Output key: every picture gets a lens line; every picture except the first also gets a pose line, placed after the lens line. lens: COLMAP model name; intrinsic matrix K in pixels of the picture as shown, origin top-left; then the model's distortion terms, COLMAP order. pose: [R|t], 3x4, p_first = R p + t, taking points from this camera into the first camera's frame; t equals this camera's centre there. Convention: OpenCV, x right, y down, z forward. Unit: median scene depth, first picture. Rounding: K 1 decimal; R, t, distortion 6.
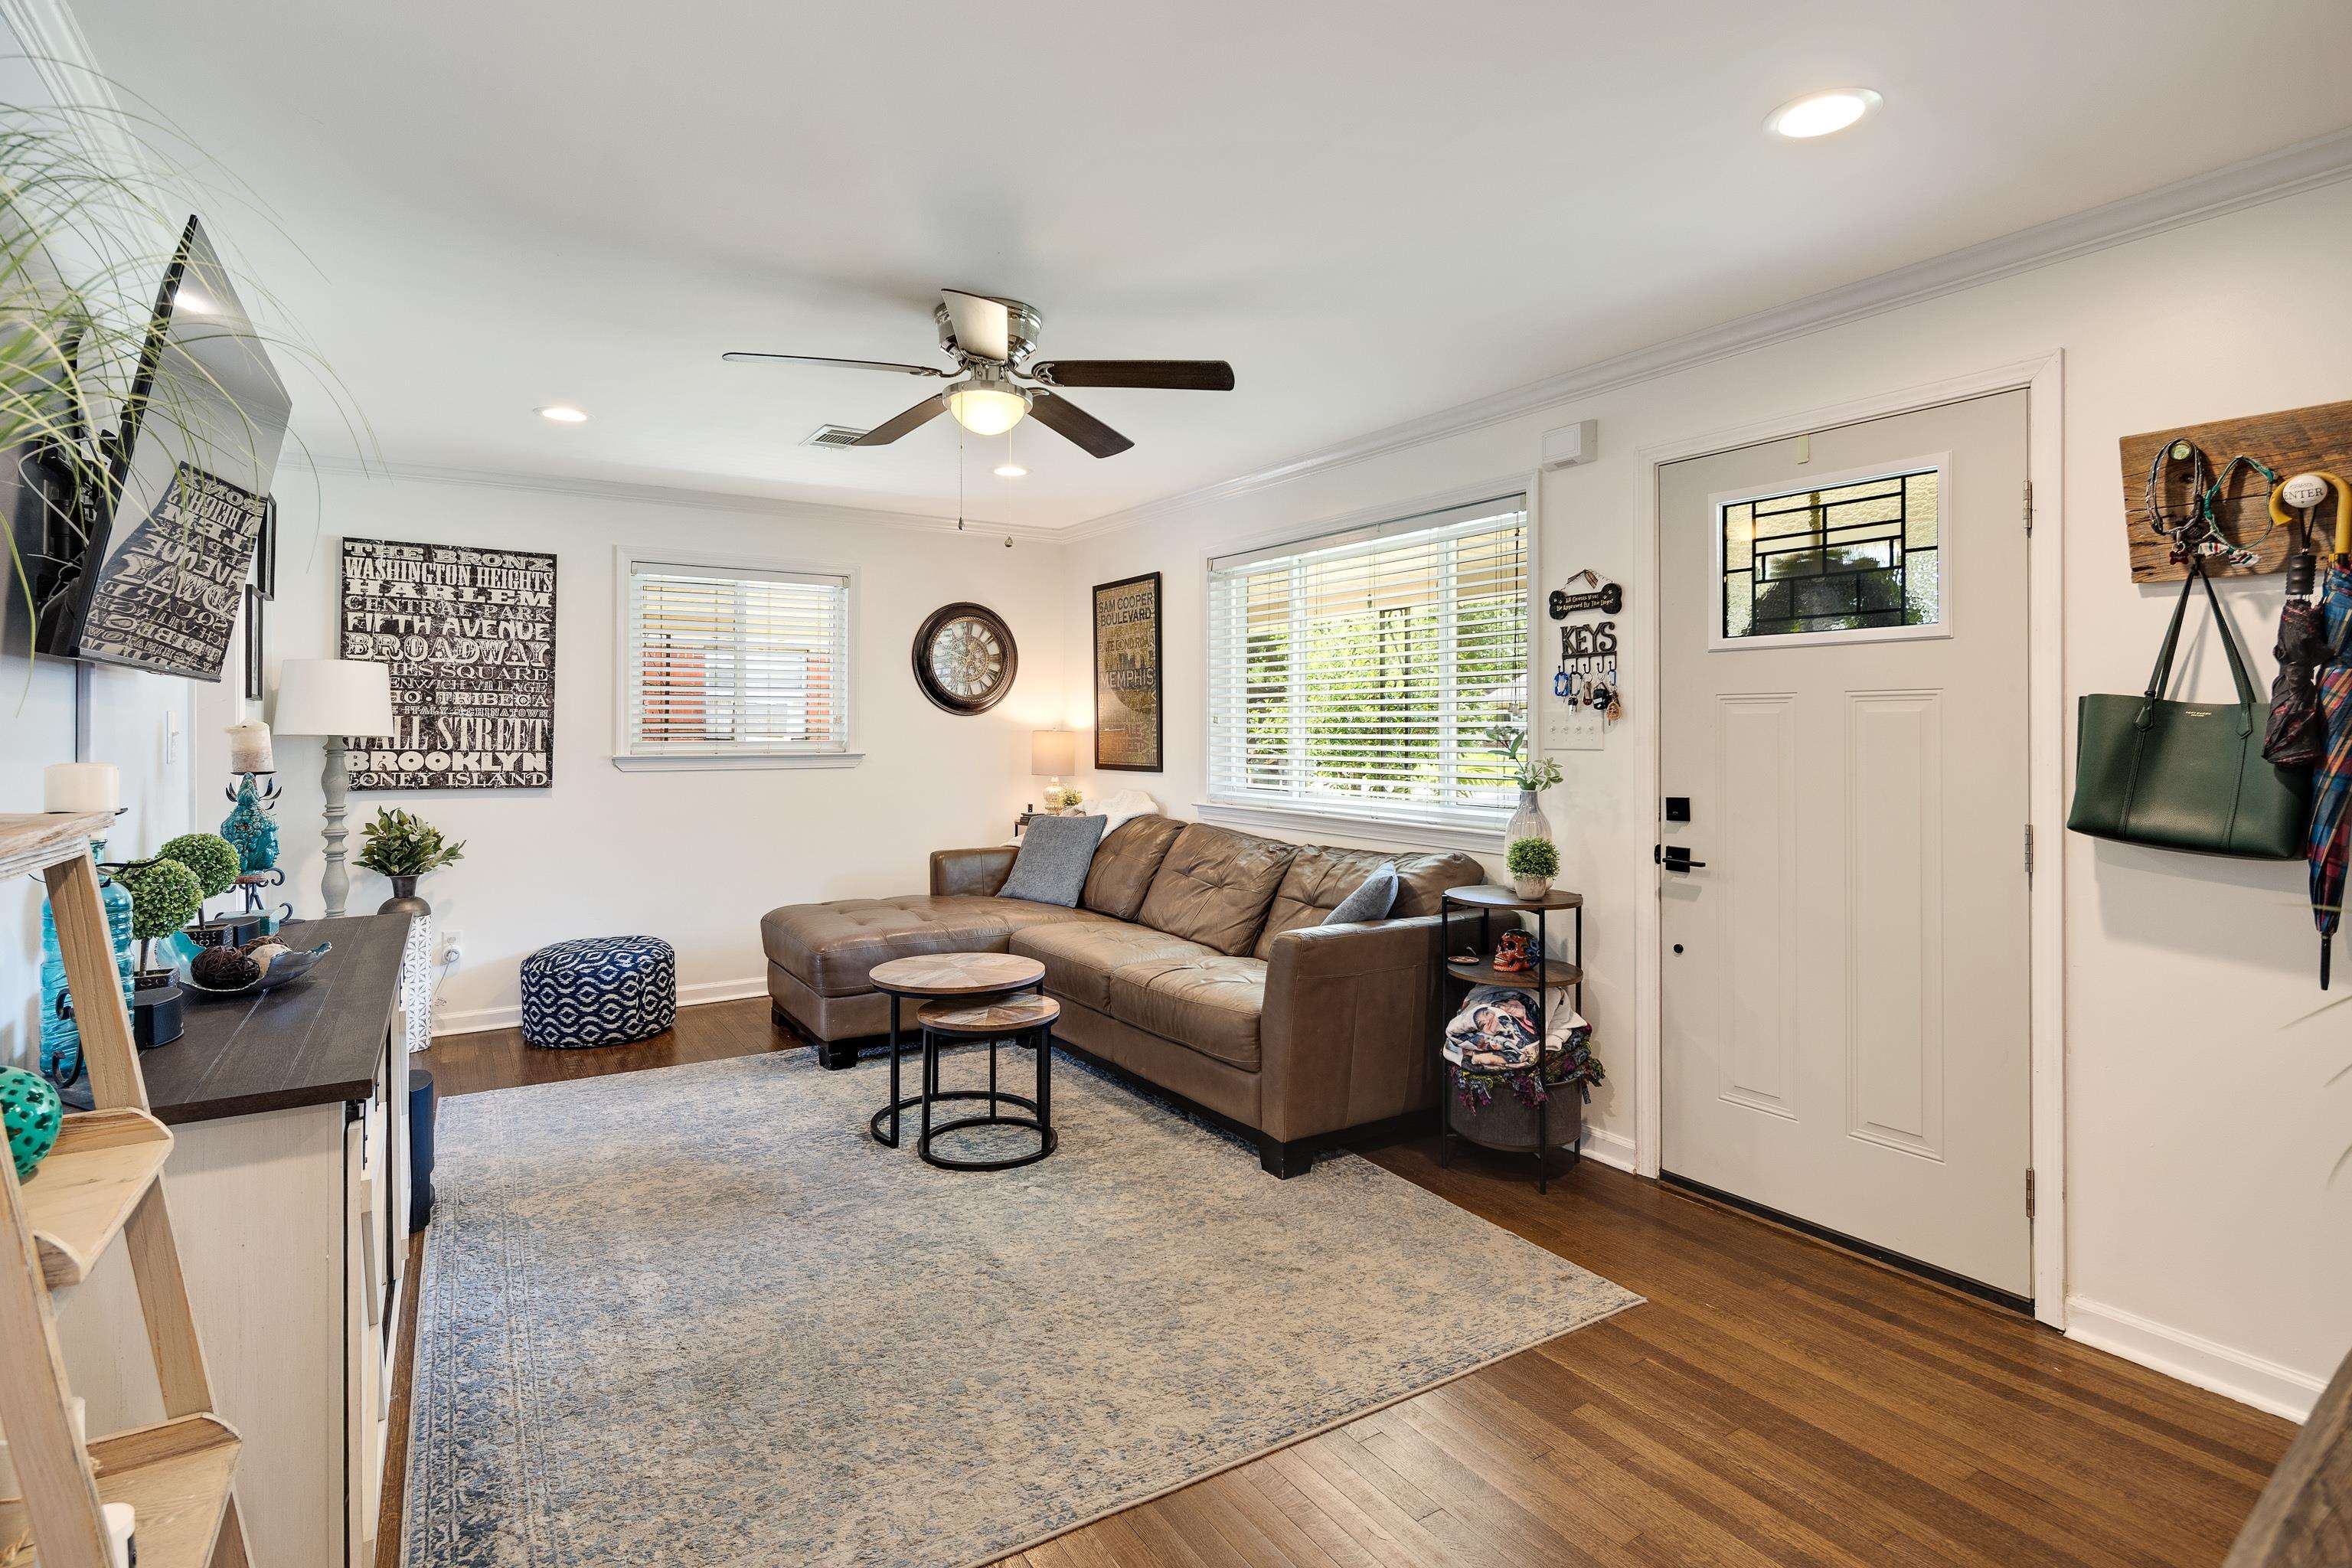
lens RADIAL K [[1148.1, 0, 1148.5], [0, 1148.1, 720.5], [0, 0, 1]] dist [0.005050, -0.000348]
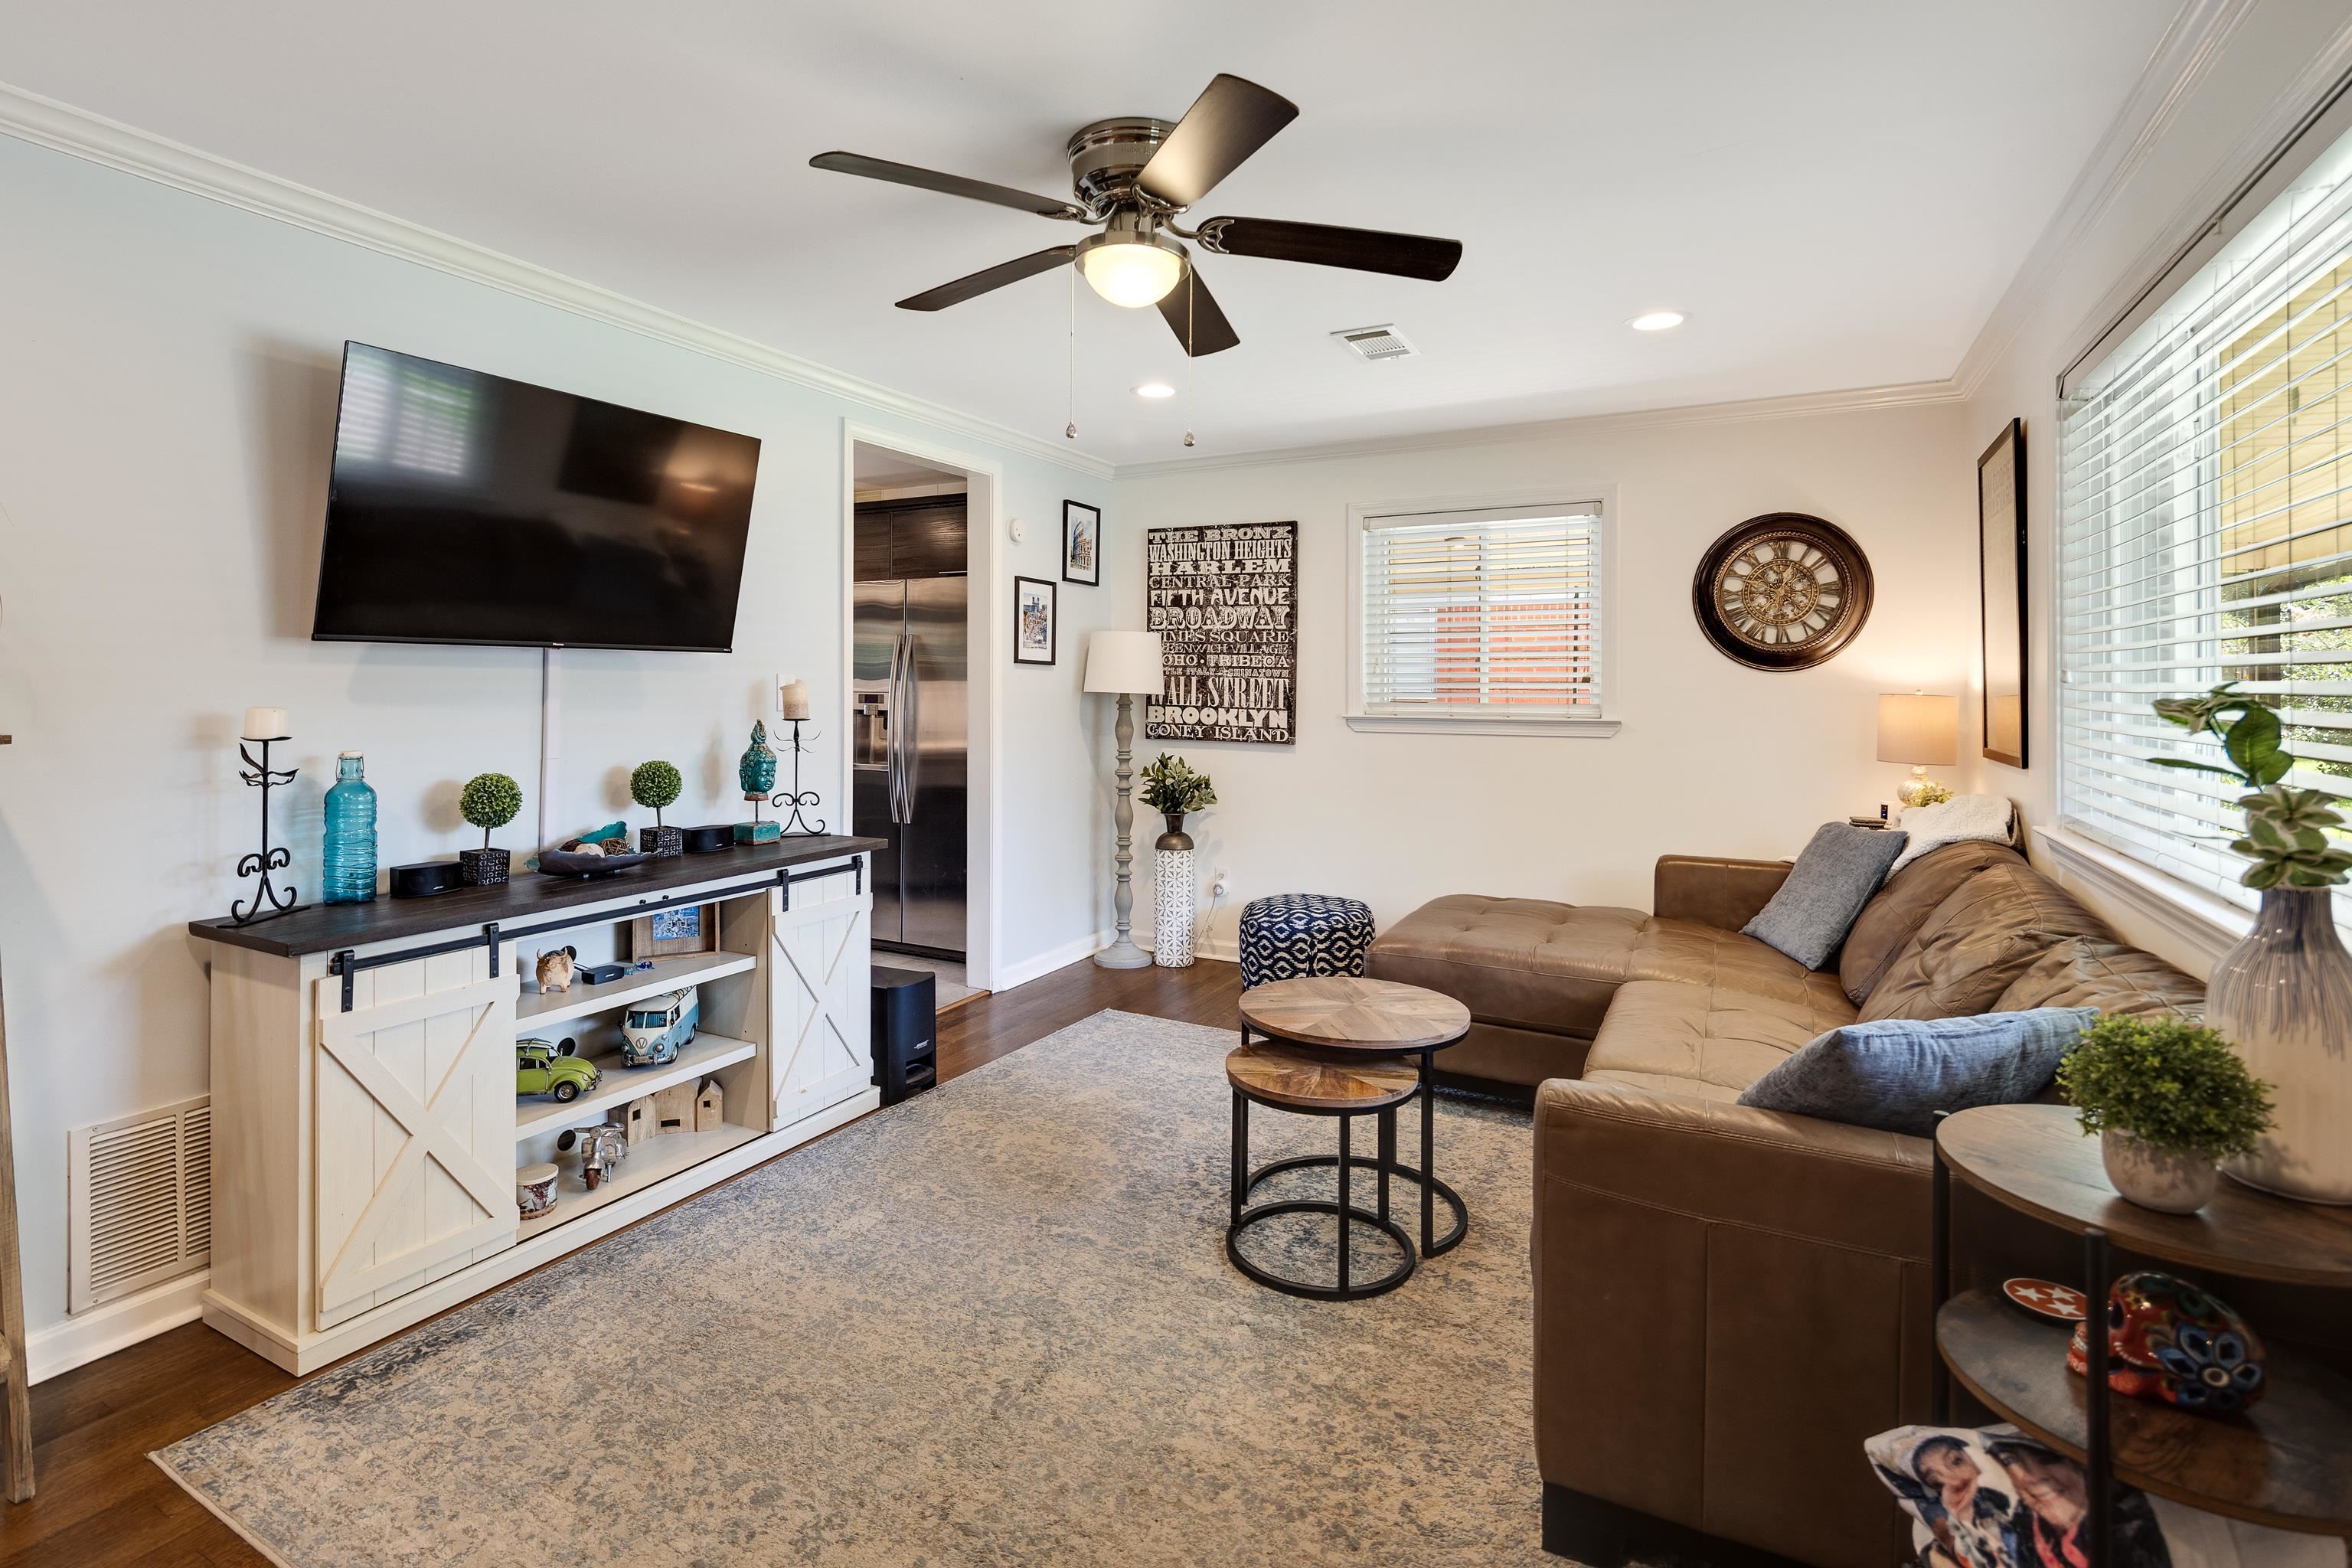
lens RADIAL K [[1134.6, 0, 1162.8], [0, 1134.6, 677.0], [0, 0, 1]] dist [0.001968, -0.000615]
pose [[0.499964, -0.004055, -0.866037, 0.437761], [0.002269, 0.999992, -0.003372, 0.000544], [0.866043, -0.000279, 0.499969, 0.532428]]
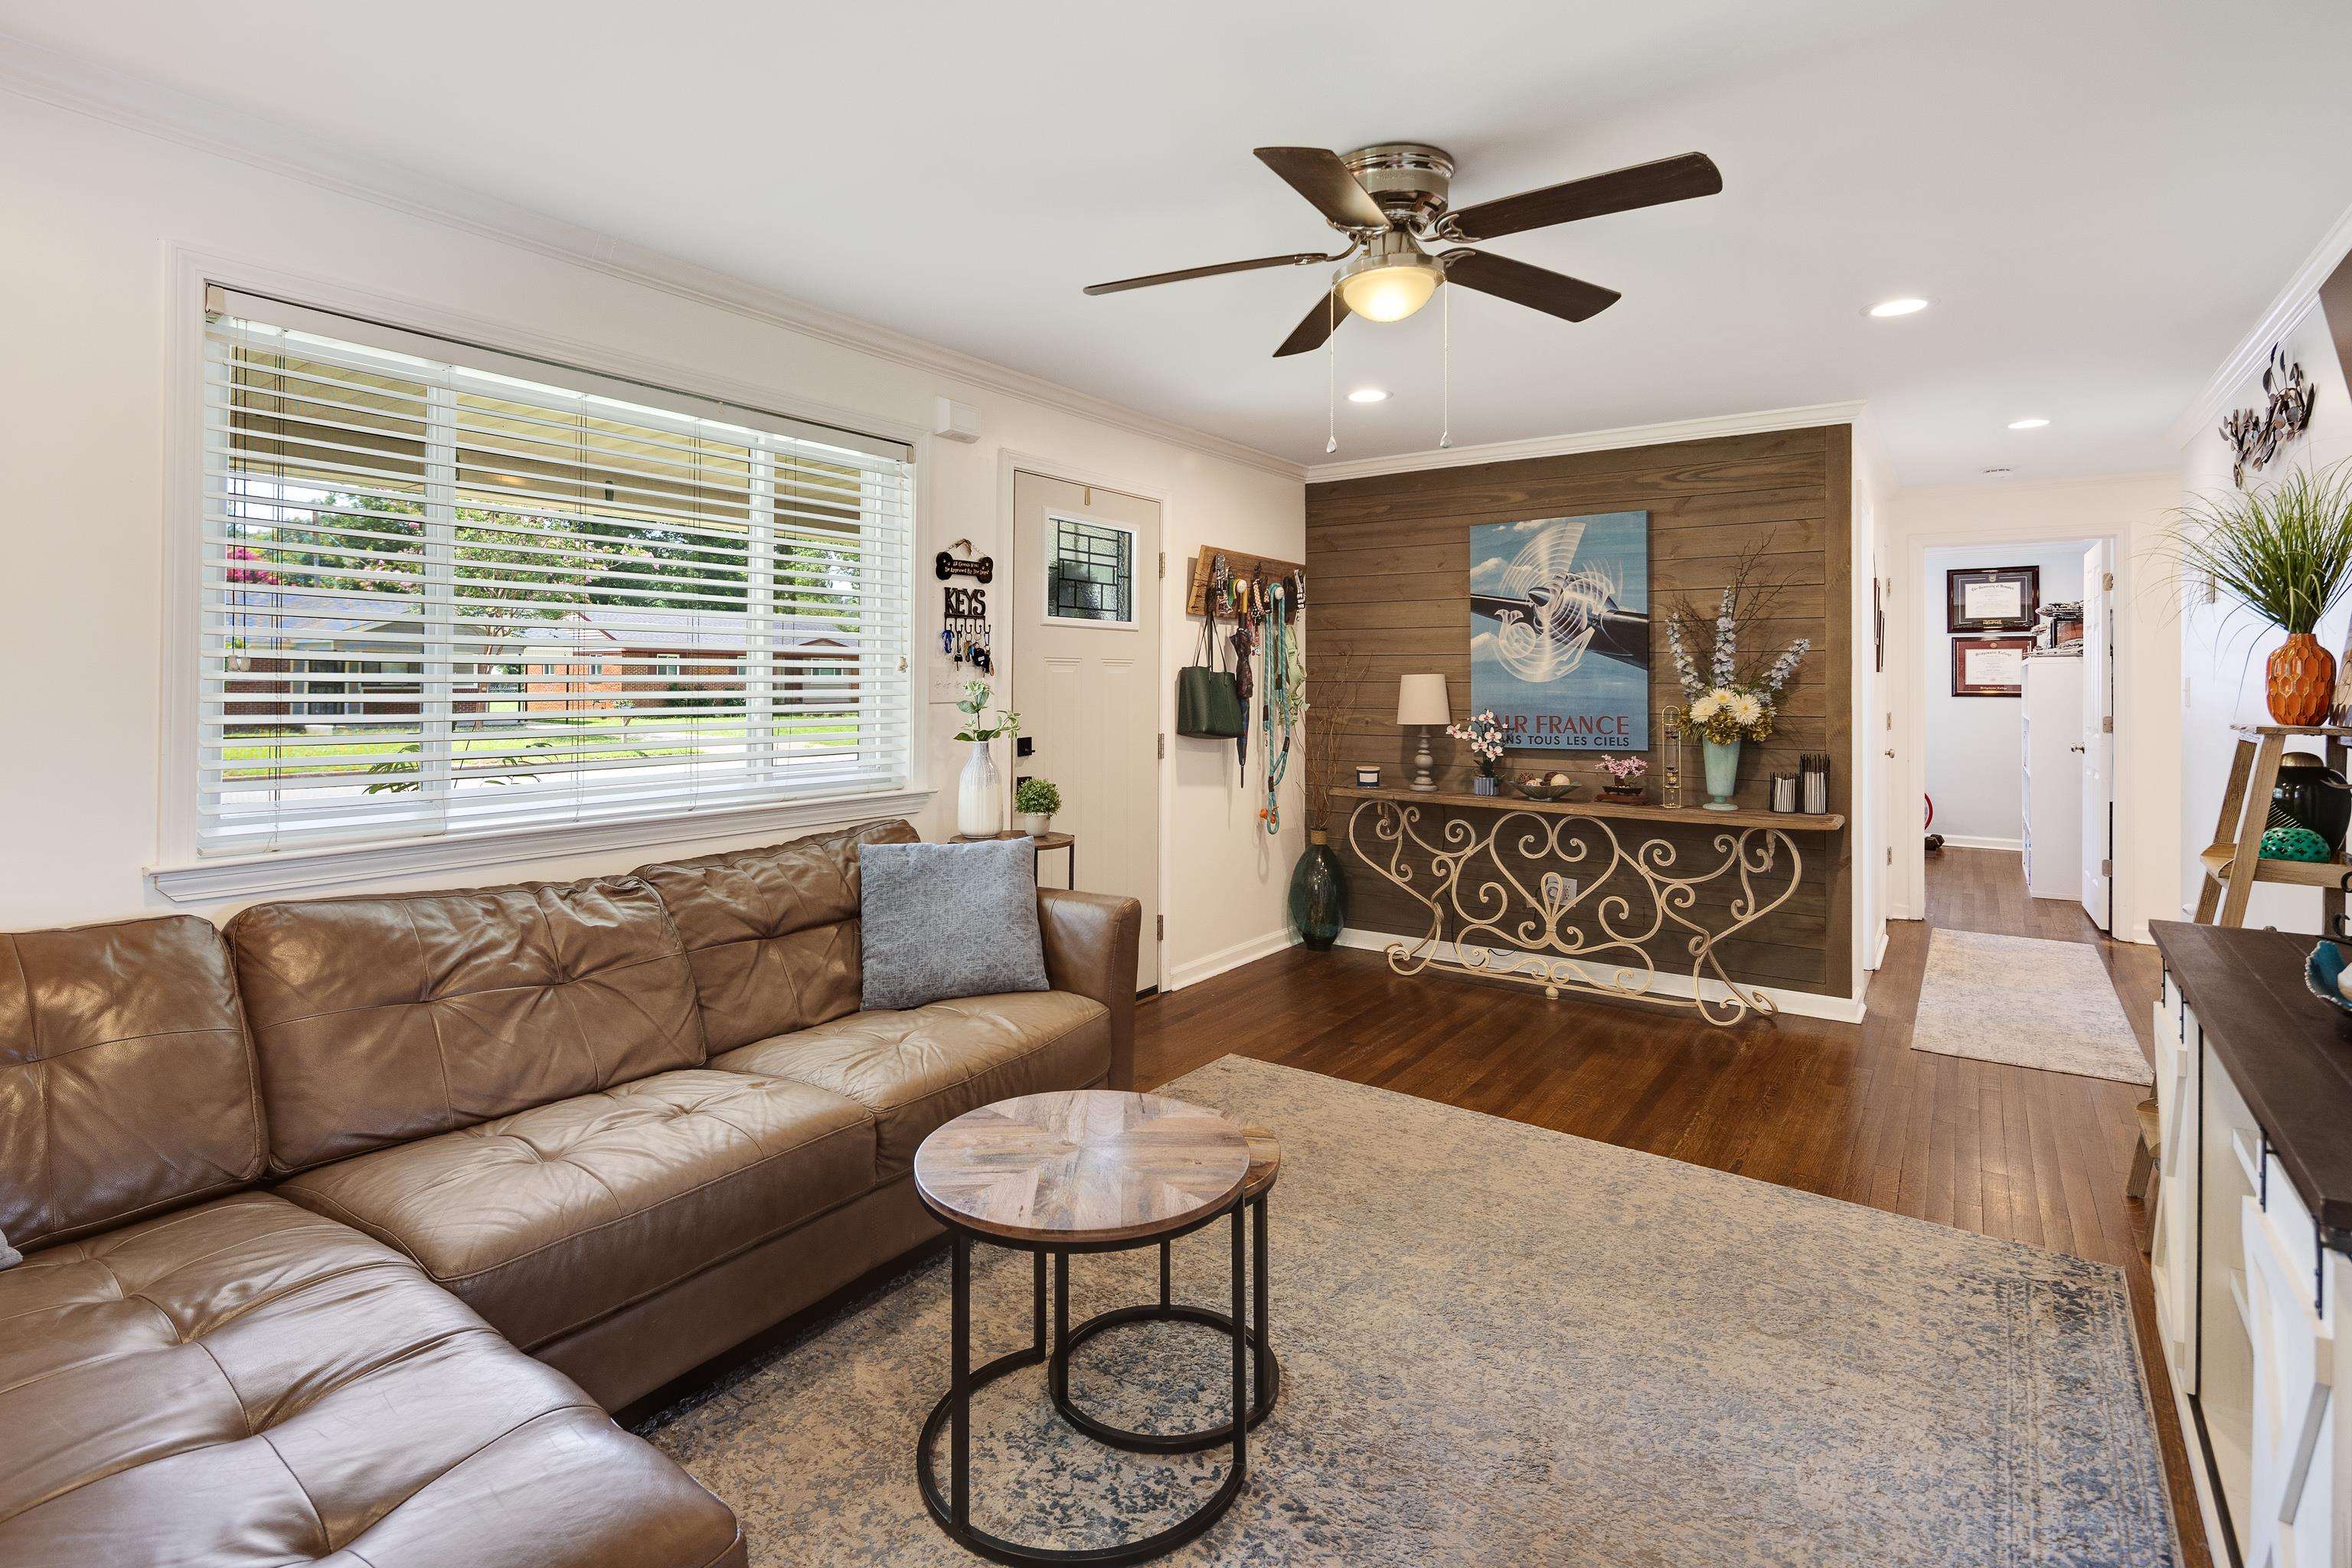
lens RADIAL K [[1134.6, 0, 1162.8], [0, 1134.6, 677.0], [0, 0, 1]] dist [0.001968, -0.000615]
pose [[-0.384887, 0.003359, 0.922958, -0.674759], [-0.008245, 0.999941, -0.007078, 0.007107], [-0.922927, -0.010334, -0.384836, 1.205109]]
